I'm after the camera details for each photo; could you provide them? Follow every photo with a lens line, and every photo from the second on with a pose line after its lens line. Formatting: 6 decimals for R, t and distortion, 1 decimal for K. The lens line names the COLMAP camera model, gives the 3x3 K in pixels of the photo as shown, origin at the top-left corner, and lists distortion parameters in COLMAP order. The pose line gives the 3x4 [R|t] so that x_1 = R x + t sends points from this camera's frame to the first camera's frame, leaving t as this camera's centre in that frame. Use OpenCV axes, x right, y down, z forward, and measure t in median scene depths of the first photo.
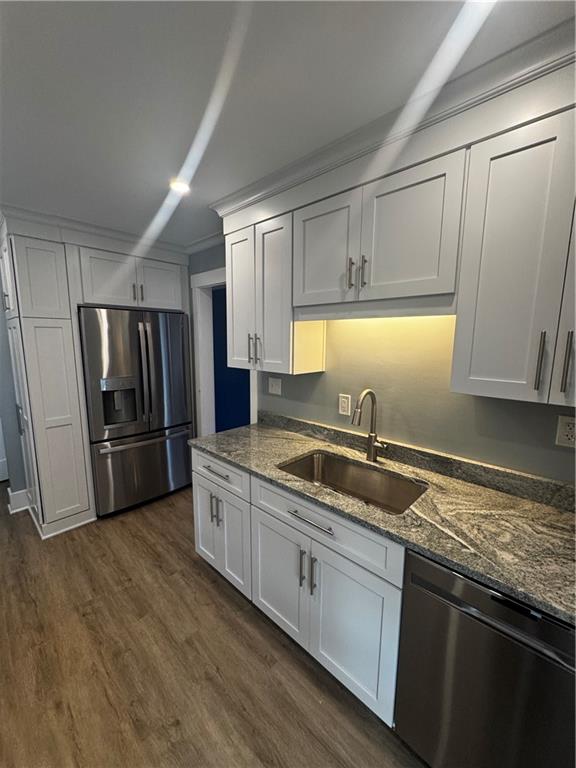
lens RADIAL K [[308.4, 0, 288.8], [0, 308.4, 383.1], [0, 0, 1]] dist [-0.003800, 0.001017]
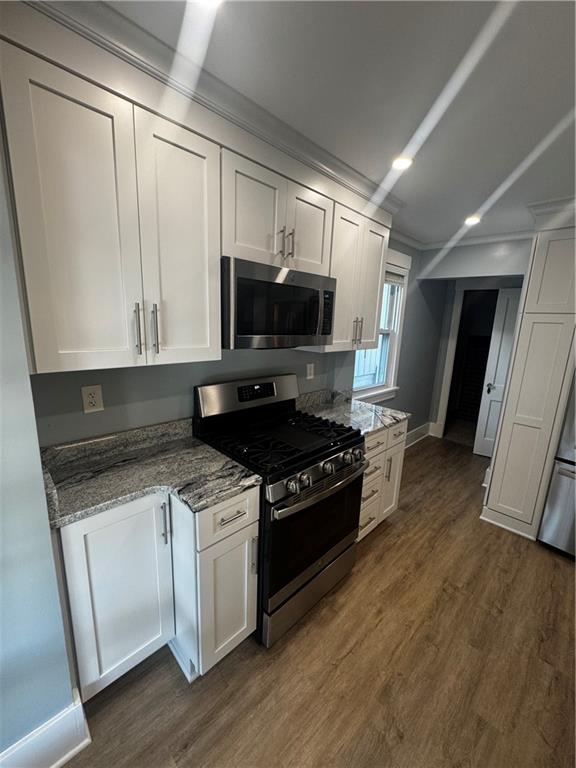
lens RADIAL K [[308.4, 0, 288.5], [0, 308.4, 385.1], [0, 0, 1]] dist [-0.003800, 0.001017]
pose [[-0.033380, 0.195684, -0.980099, 0.253306], [-0.183321, 0.962809, 0.198476, -0.047822], [0.982486, 0.186298, 0.003734, 0.308542]]
